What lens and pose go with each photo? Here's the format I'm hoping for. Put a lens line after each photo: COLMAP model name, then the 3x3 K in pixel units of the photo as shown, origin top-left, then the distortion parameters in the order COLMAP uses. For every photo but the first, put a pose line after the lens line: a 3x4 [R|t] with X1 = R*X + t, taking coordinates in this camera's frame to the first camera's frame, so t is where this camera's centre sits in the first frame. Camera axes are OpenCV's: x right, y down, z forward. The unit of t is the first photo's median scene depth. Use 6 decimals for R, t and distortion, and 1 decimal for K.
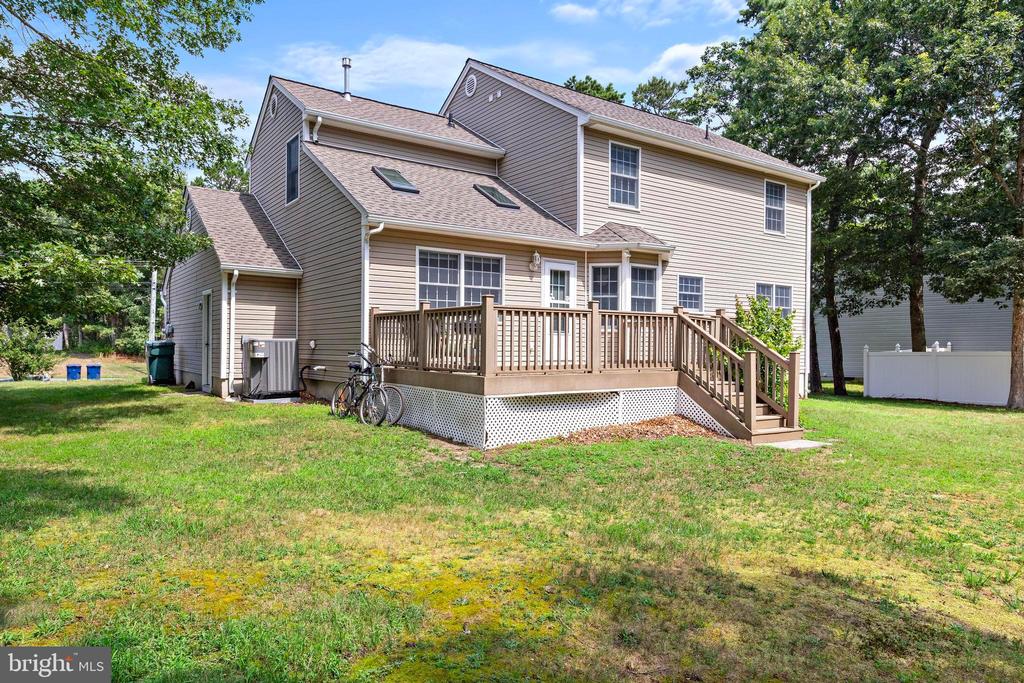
lens RADIAL K [[669.2, 0, 512.0], [0, 669.2, 341.5], [0, 0, 1]] dist [-0.002311, 0.001074]
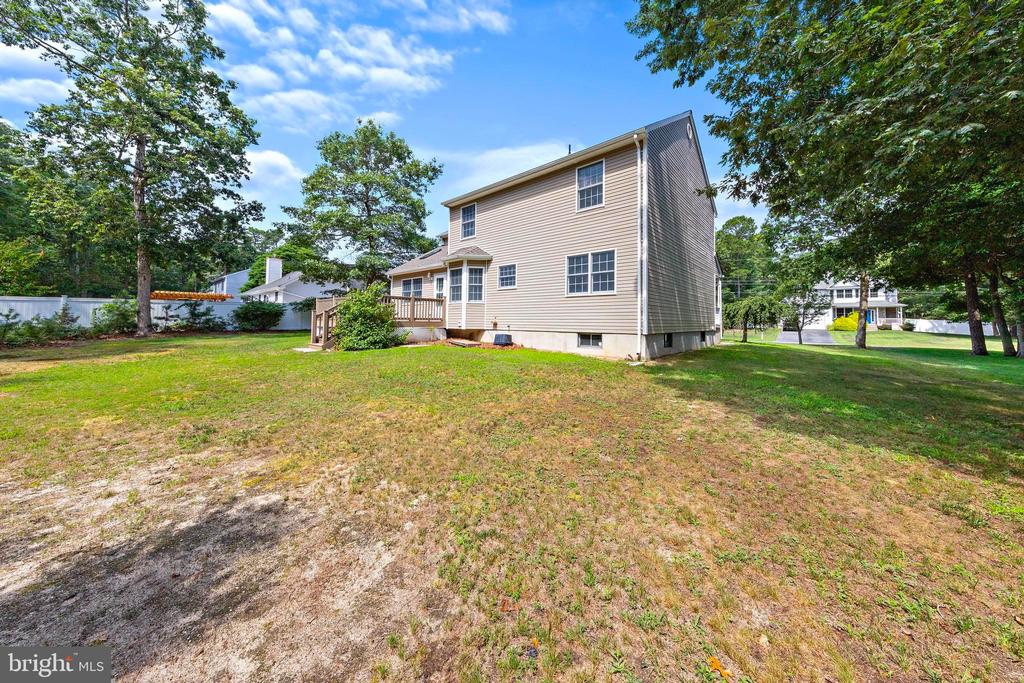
lens RADIAL K [[327.9, 0, 512.1], [0, 327.9, 307.4], [0, 0, 1]] dist [-0.000260, -0.000001]
pose [[0.238930, -0.042876, -0.970090, 1.154886], [0.005417, 0.999068, -0.042822, 0.038166], [0.971022, 0.004976, 0.238939, 0.953161]]
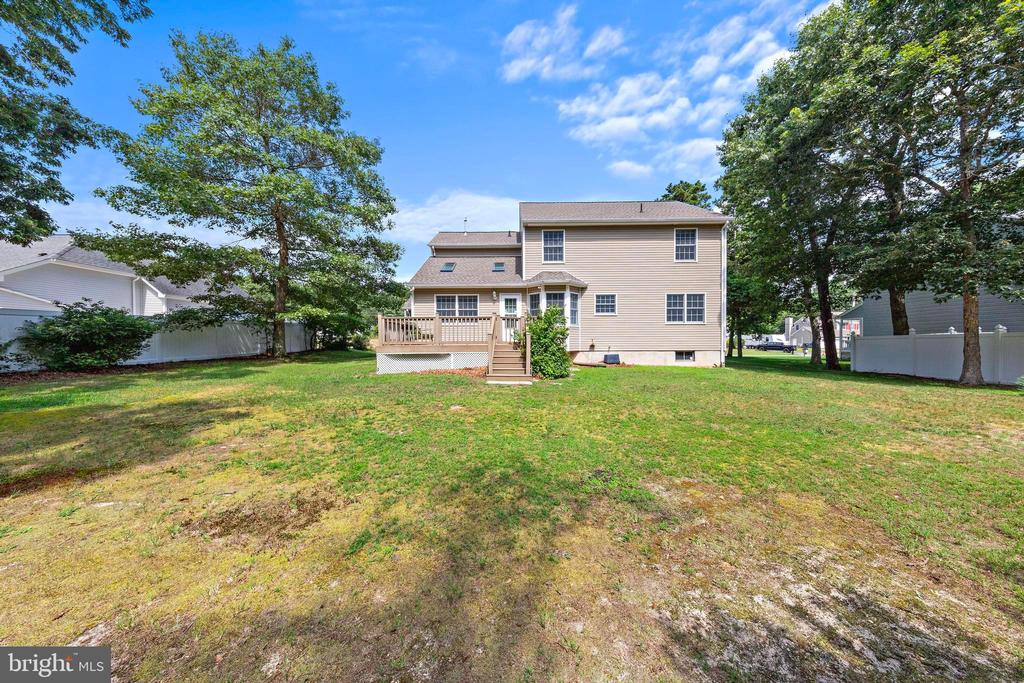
lens RADIAL K [[321.0, 0, 513.7], [0, 321.0, 340.7], [0, 0, 1]] dist [-0.000386, -0.000018]
pose [[0.810080, -0.010911, -0.586218, 0.653585], [0.014699, 0.999891, 0.001701, 0.023811], [0.586136, -0.009994, 0.810151, 0.187101]]
